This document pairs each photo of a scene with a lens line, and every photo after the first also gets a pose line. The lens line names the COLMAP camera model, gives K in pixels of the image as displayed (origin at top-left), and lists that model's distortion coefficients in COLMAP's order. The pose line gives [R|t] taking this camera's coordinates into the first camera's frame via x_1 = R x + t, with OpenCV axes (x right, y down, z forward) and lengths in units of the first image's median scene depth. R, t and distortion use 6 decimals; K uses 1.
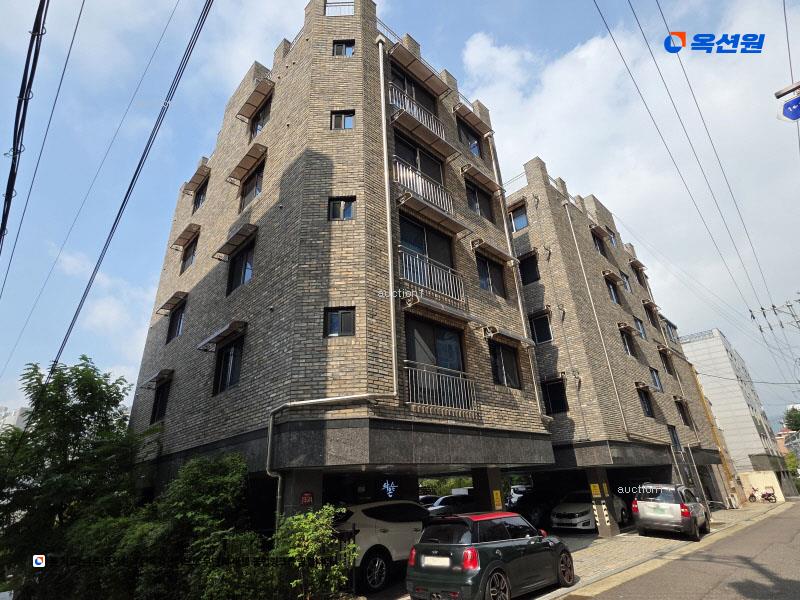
lens RADIAL K [[404.6, 0, 400.0], [0, 404.6, 300.0], [0, 0, 1]] dist [-0.001975, -0.000361]
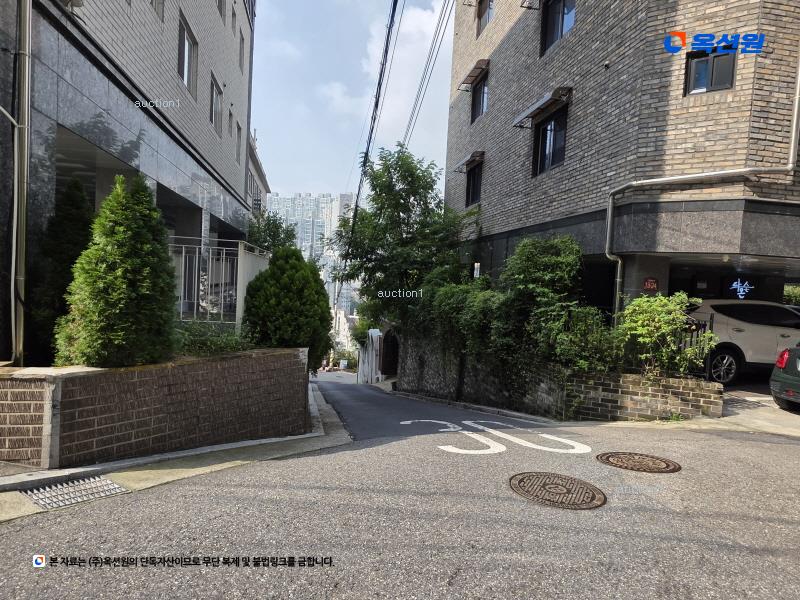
lens RADIAL K [[479.9, 0, 400.0], [0, 479.9, 300.0], [0, 0, 1]] dist [0.002384, -0.001542]
pose [[0.822403, 0.120575, -0.555981, -0.077417], [0.148453, 0.897939, 0.414327, -0.016811], [0.549195, -0.423281, 0.720568, -0.111382]]
